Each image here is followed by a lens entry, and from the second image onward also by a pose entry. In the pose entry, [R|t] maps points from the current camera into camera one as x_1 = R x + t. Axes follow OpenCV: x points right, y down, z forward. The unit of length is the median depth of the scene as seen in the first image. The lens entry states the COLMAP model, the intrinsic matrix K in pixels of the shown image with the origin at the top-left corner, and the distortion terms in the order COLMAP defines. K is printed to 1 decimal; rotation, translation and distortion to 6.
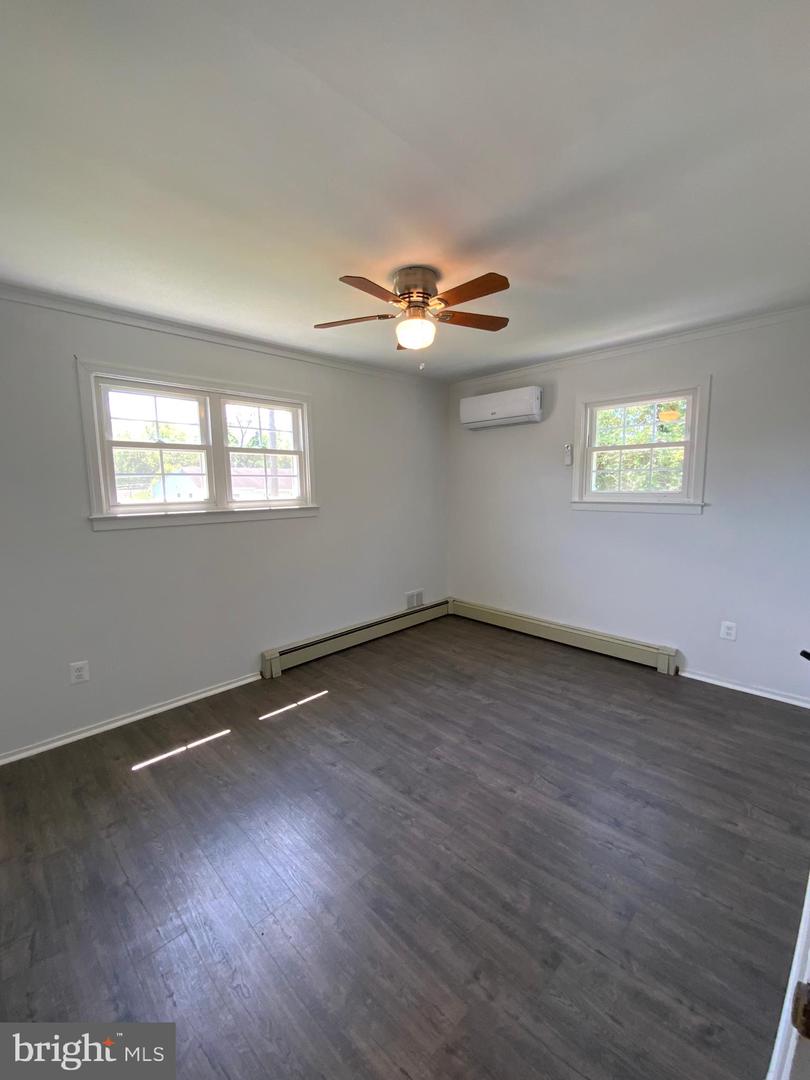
lens RADIAL K [[434.2, 0, 405.0], [0, 434.2, 540.0], [0, 0, 1]] dist [0.015976, -0.017311]
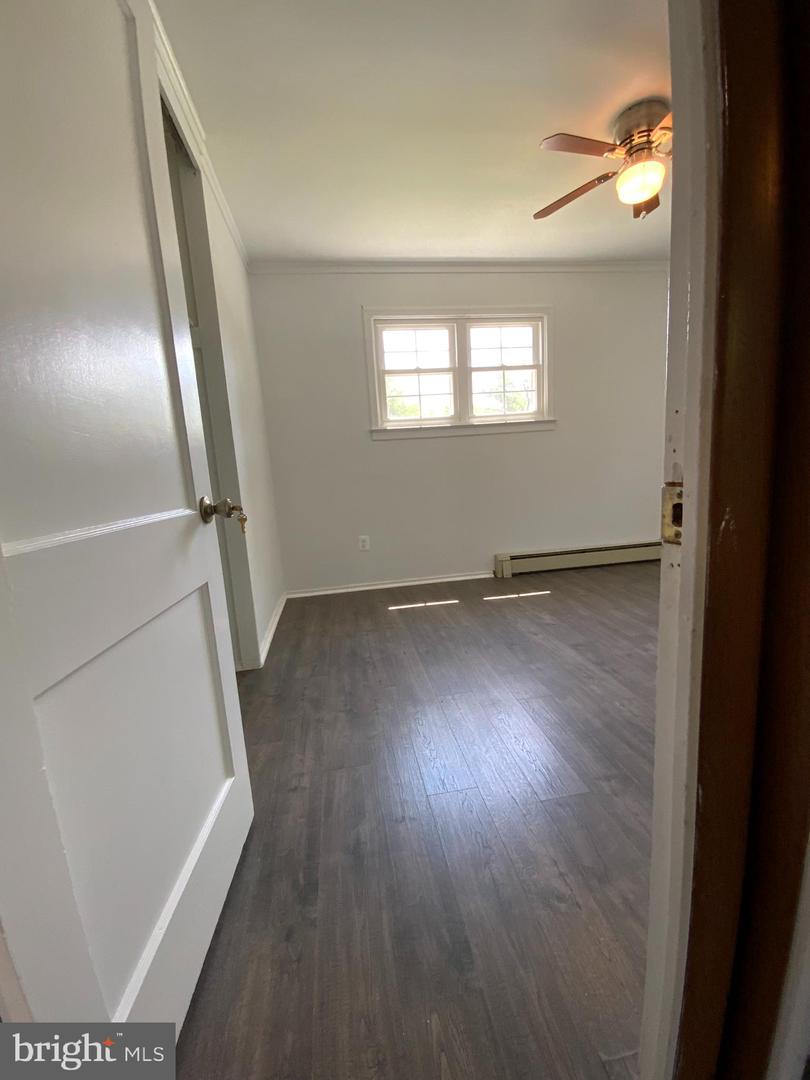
lens RADIAL K [[434.2, 0, 405.0], [0, 434.2, 540.0], [0, 0, 1]] dist [0.015976, -0.017311]
pose [[0.812911, 0.060945, -0.579190, 0.163865], [-0.017446, 0.996611, 0.080382, 0.174347], [0.582127, -0.055239, 0.811220, -0.052805]]
